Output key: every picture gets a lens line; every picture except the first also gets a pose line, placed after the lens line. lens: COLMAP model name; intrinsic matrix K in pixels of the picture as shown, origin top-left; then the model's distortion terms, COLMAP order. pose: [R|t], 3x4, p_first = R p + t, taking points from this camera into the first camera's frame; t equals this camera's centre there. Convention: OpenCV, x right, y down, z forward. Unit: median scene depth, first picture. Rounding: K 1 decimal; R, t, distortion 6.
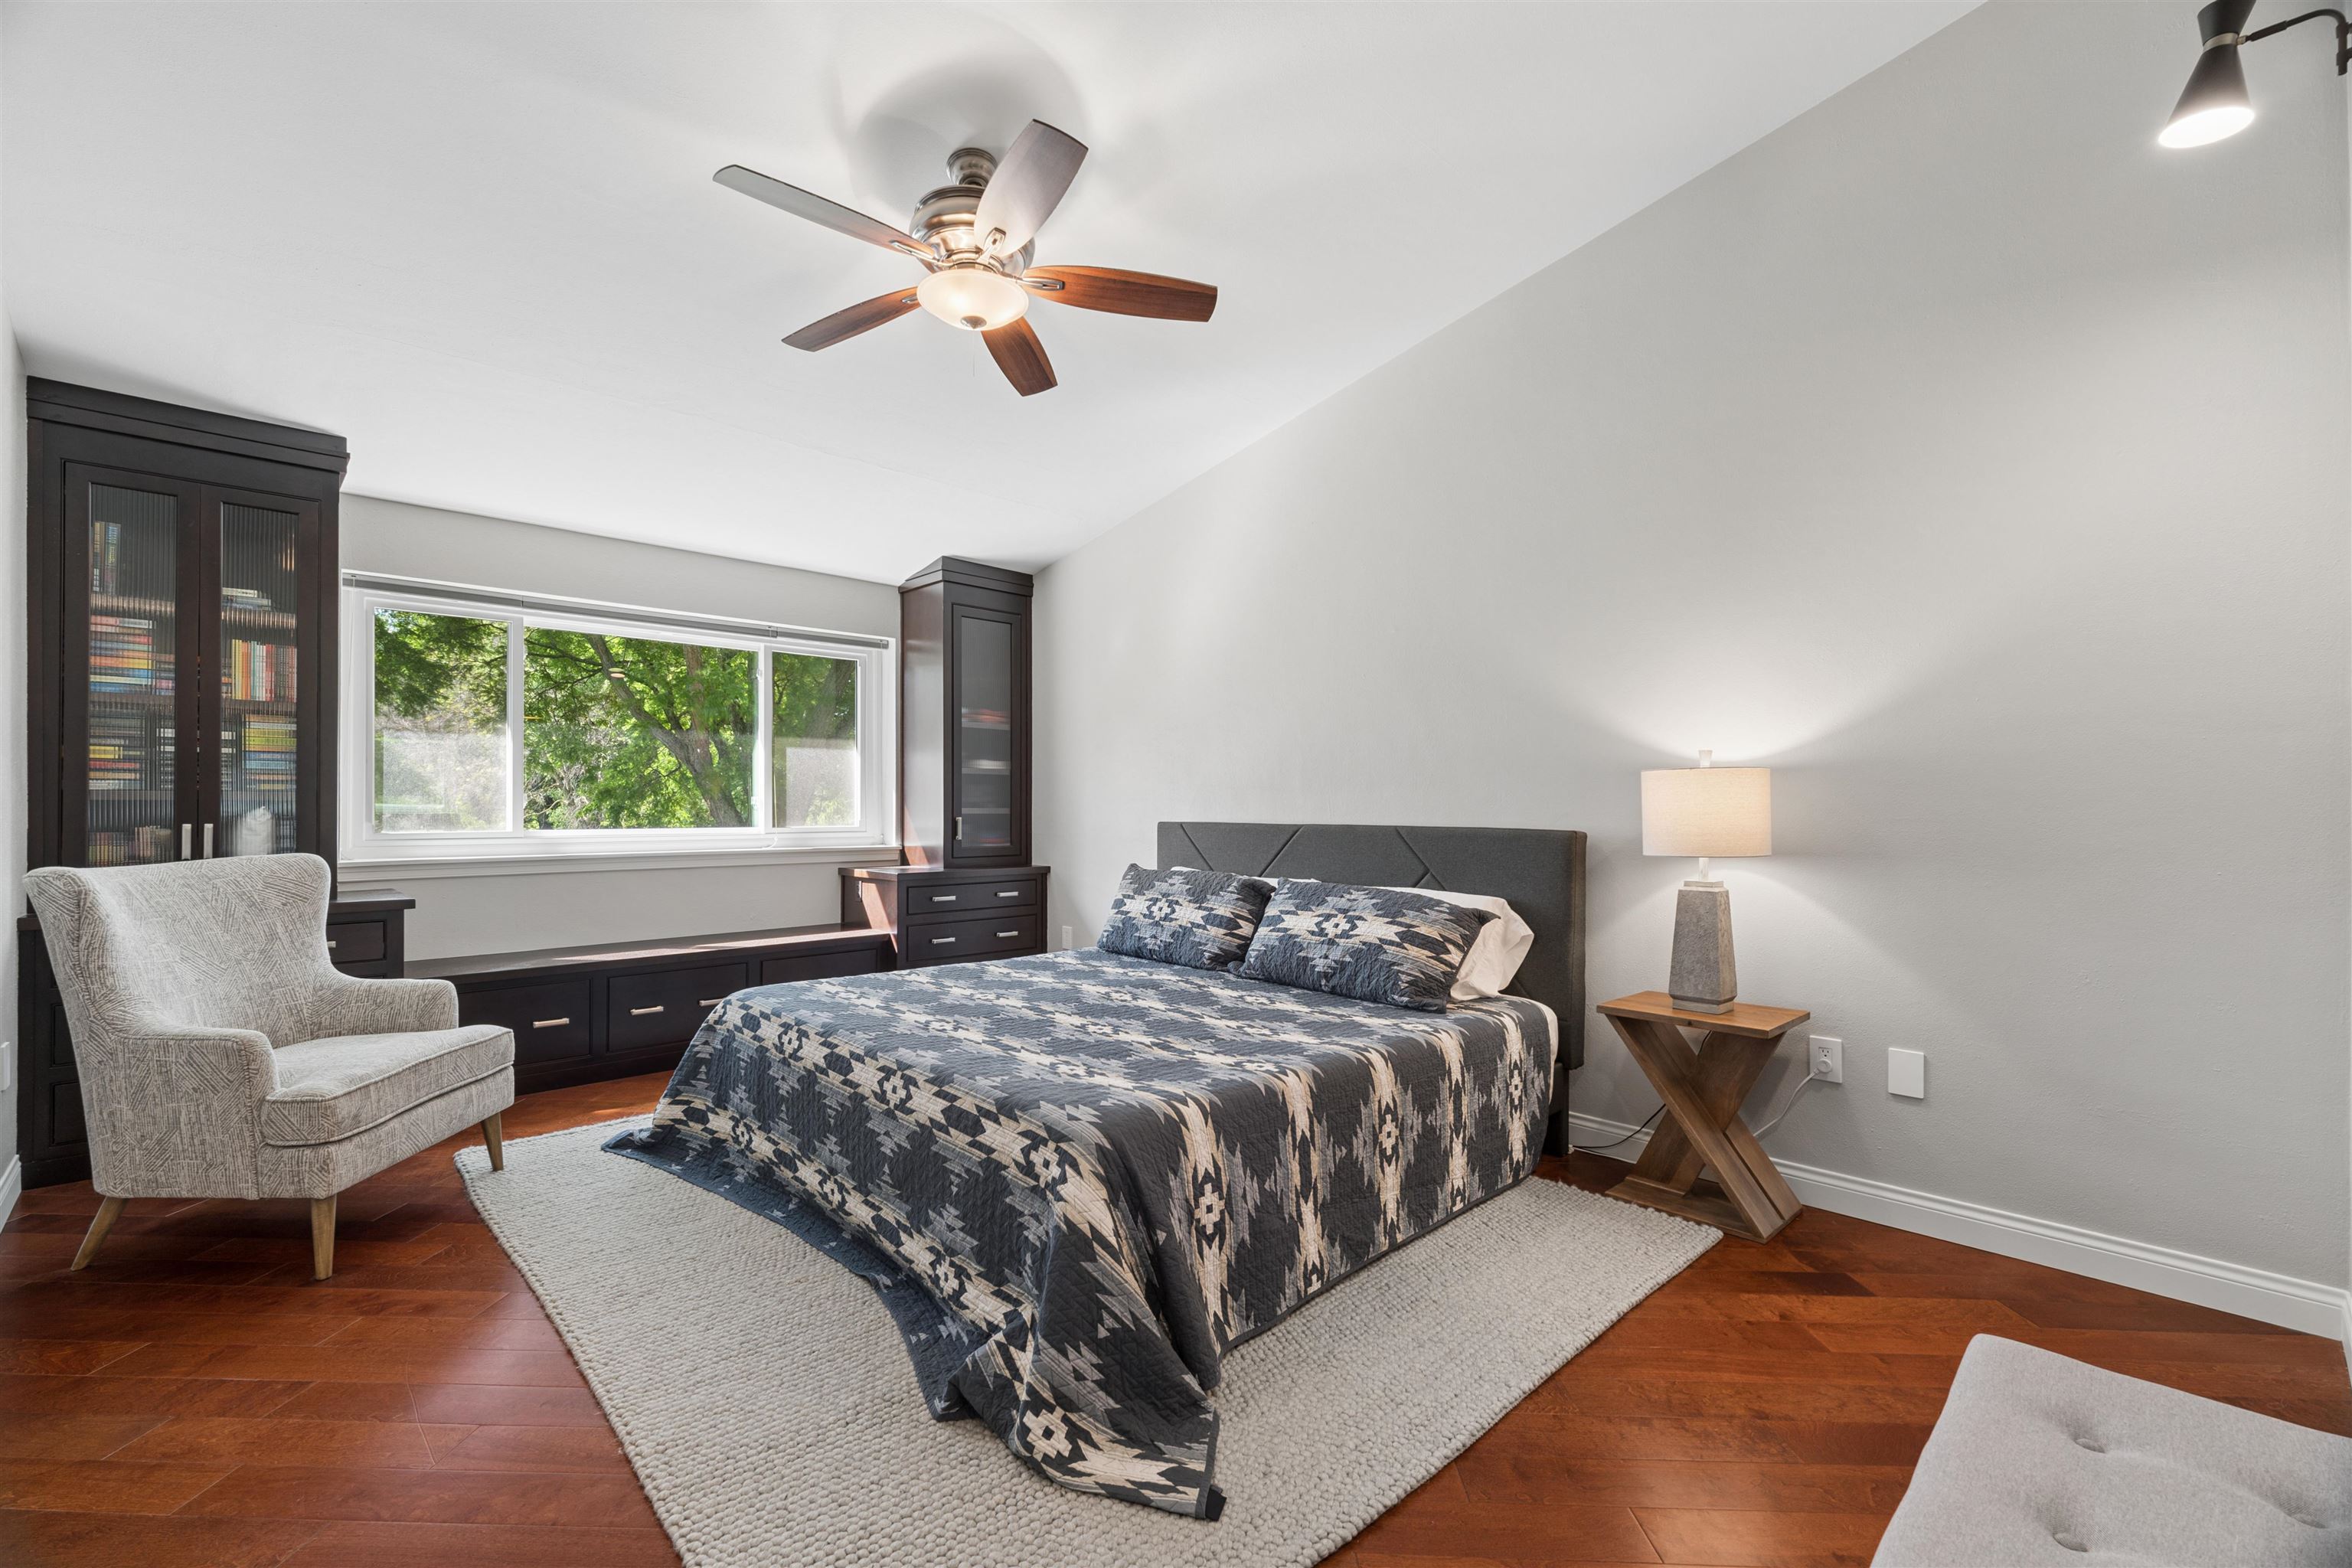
lens RADIAL K [[1007.8, 0, 1176.0], [0, 1007.8, 784.0], [0, 0, 1]] dist [0.003054, 0.000609]
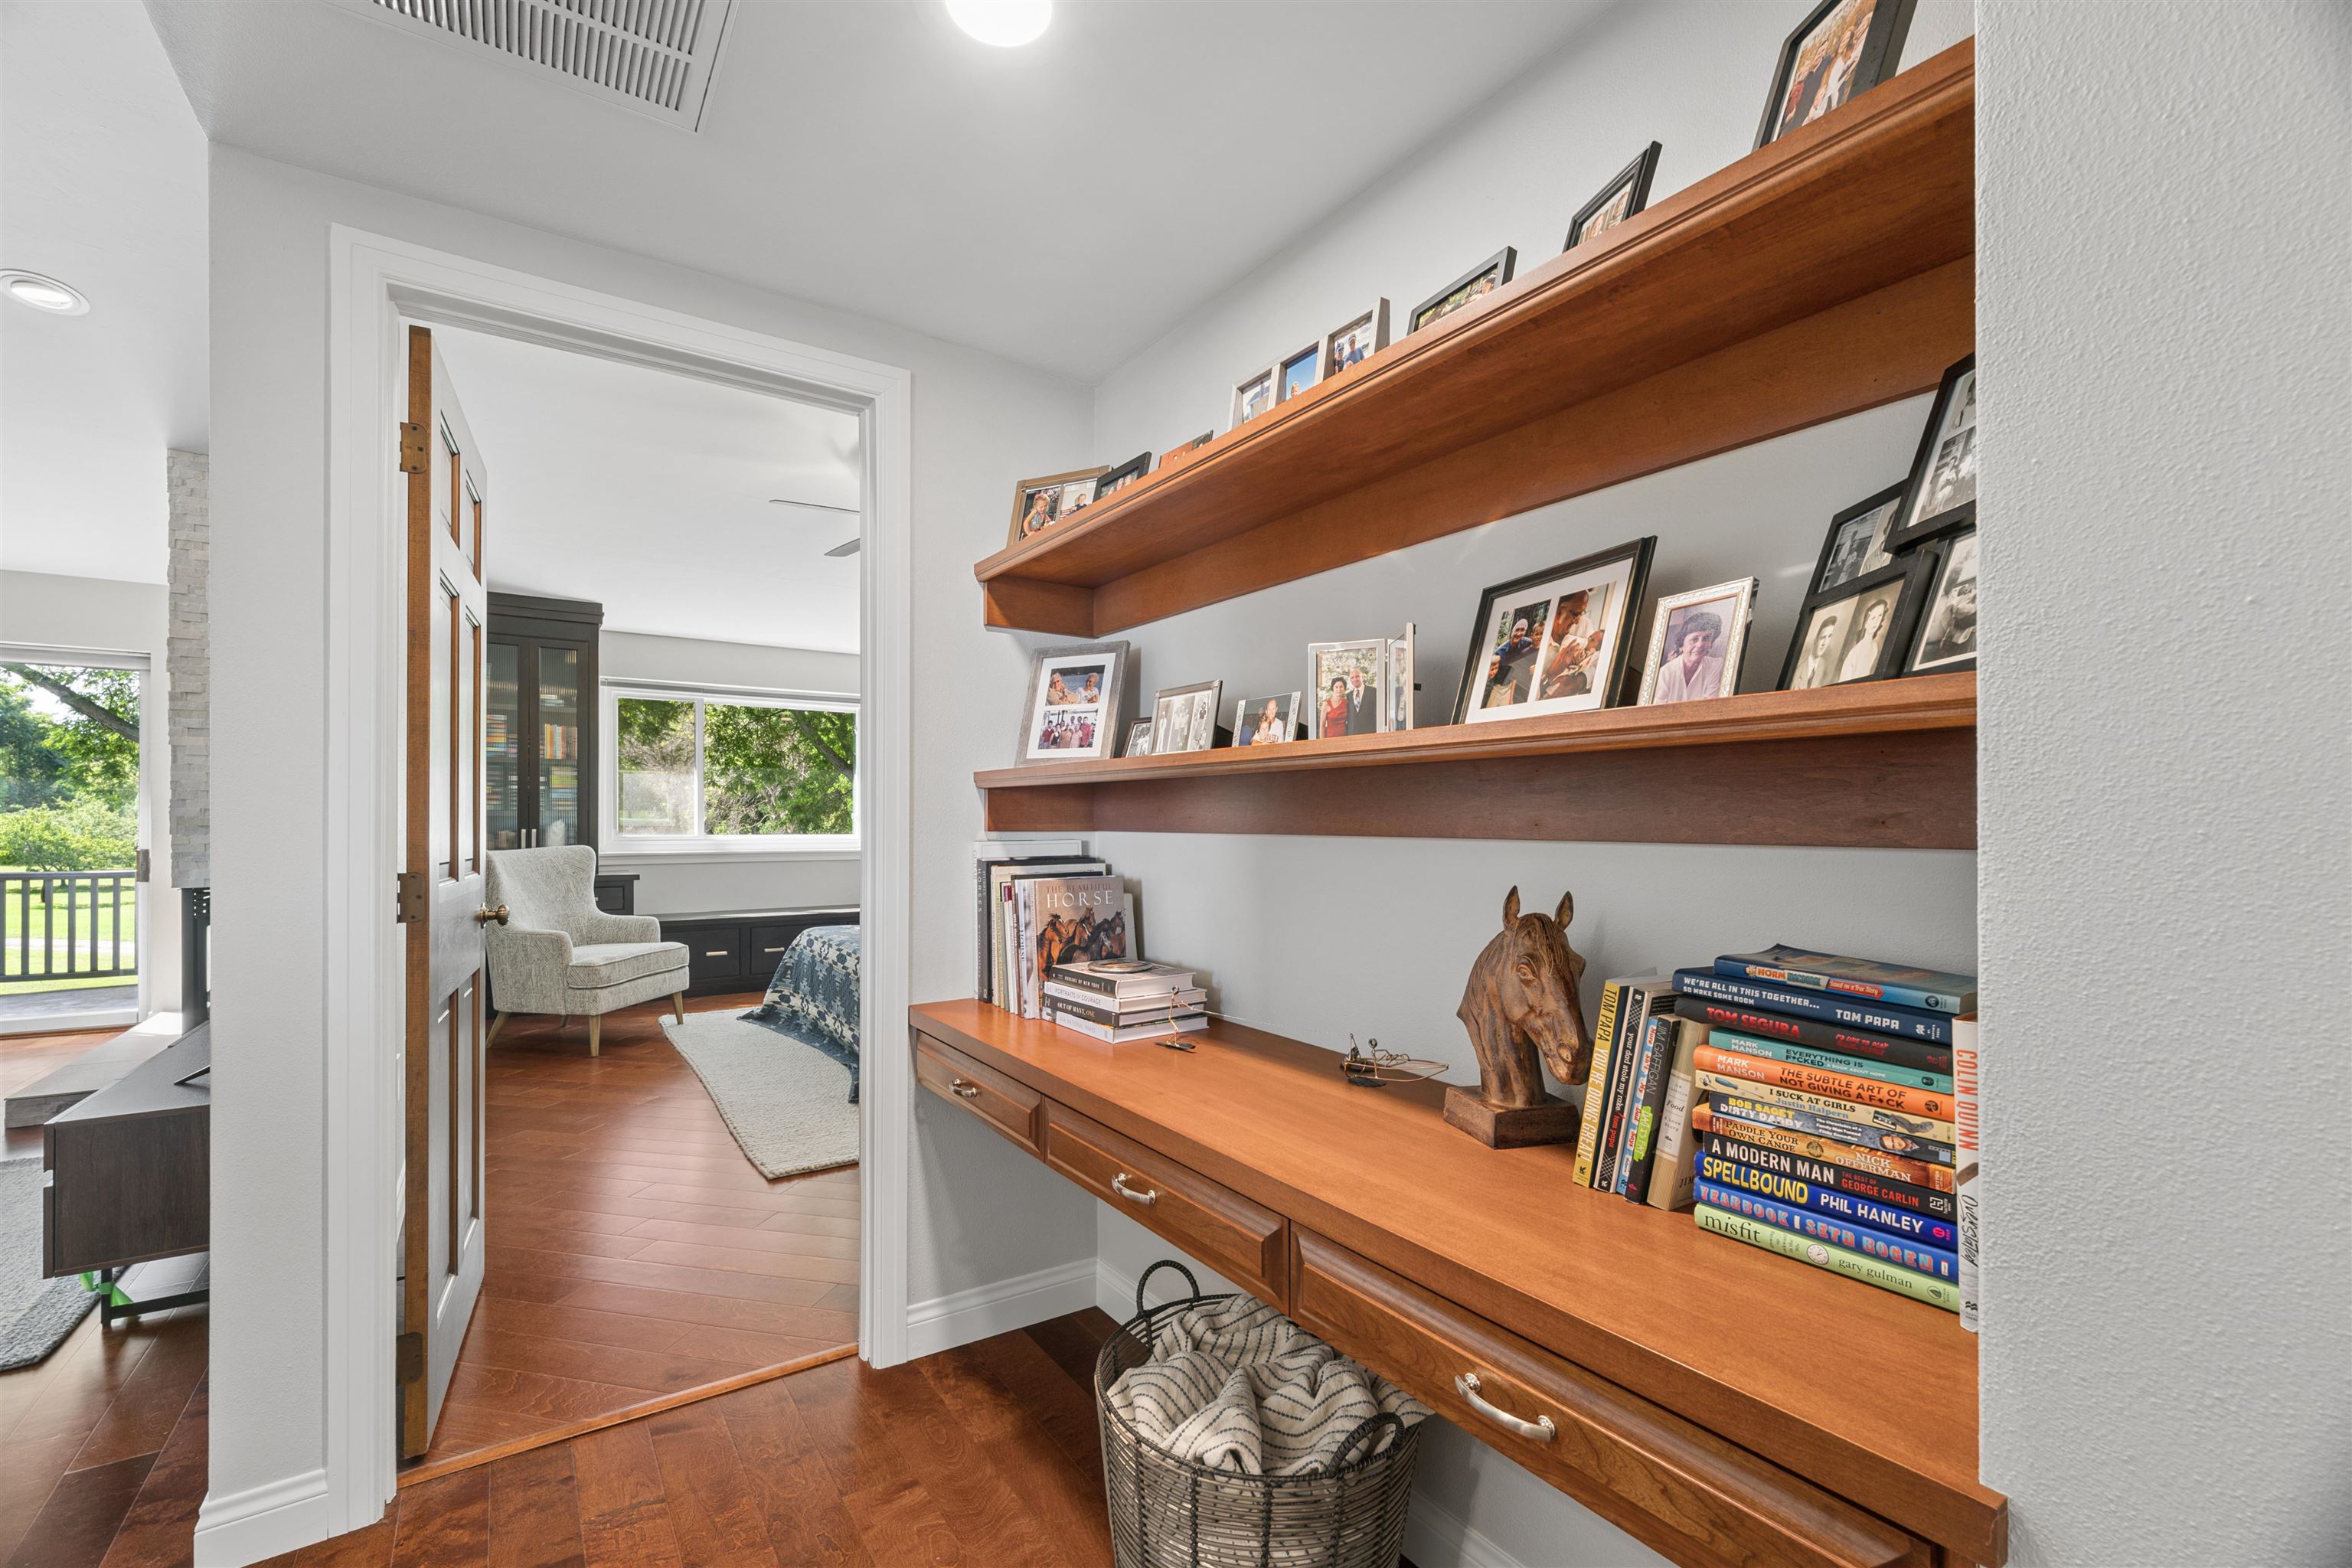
lens RADIAL K [[983.5, 0, 1182.7], [0, 983.5, 799.6], [0, 0, 1]] dist [0.000304, 0.000020]
pose [[0.988457, -0.001064, -0.151495, 0.430929], [0.001064, 0.999999, -0.000077, -0.011669], [0.151495, -0.000085, 0.988458, -0.535051]]
